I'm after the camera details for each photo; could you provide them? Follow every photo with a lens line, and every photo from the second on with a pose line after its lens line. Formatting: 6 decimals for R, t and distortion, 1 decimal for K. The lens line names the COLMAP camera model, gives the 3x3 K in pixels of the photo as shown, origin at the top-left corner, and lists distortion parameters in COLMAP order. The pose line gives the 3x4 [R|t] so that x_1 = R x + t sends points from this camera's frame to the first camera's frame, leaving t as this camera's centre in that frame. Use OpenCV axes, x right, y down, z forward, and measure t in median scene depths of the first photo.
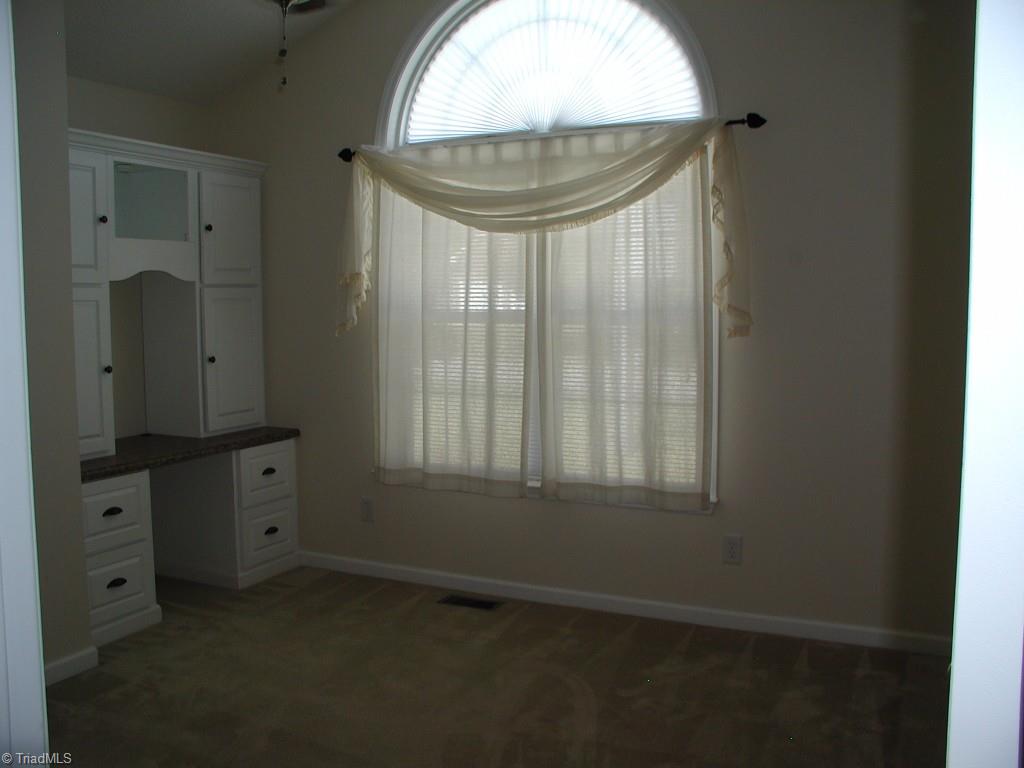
lens RADIAL K [[955.5, 0, 512.0], [0, 955.5, 384.0], [0, 0, 1]] dist [-0.228775, 0.279402]
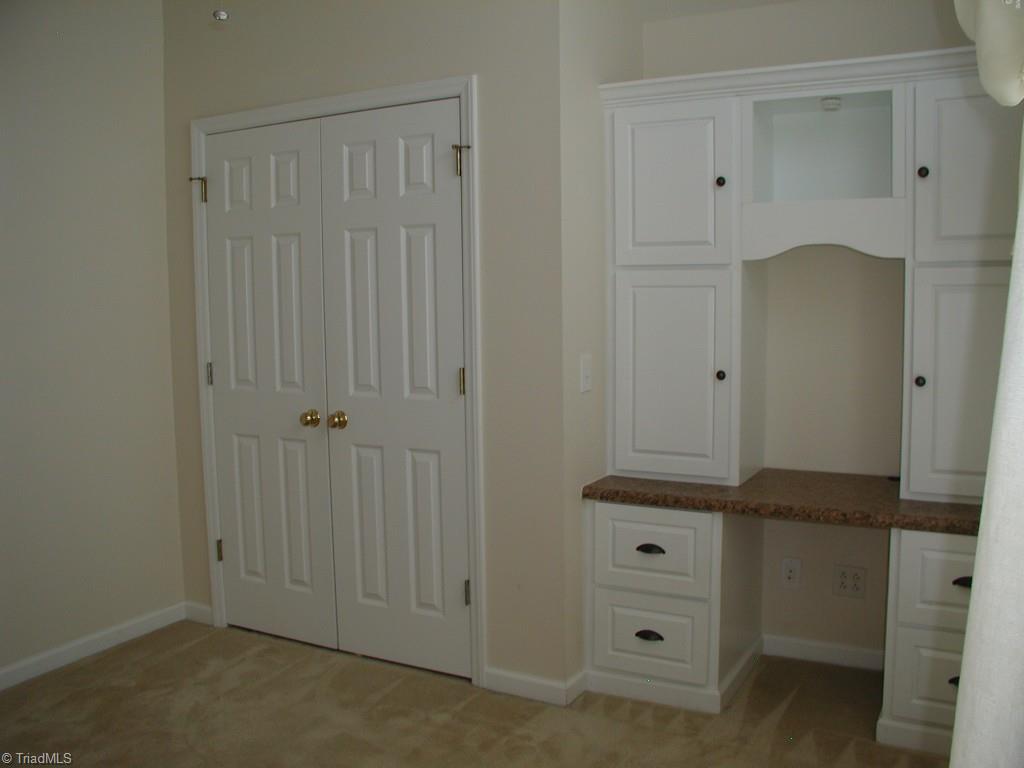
lens RADIAL K [[1010.8, 0, 512.0], [0, 1010.8, 384.0], [0, 0, 1]] dist [-0.240930, 0.270703]
pose [[-0.079605, 0.098483, -0.991950, 0.413405], [-0.076925, 0.991533, 0.104615, -0.083292], [0.993854, 0.084634, -0.071355, 0.893921]]
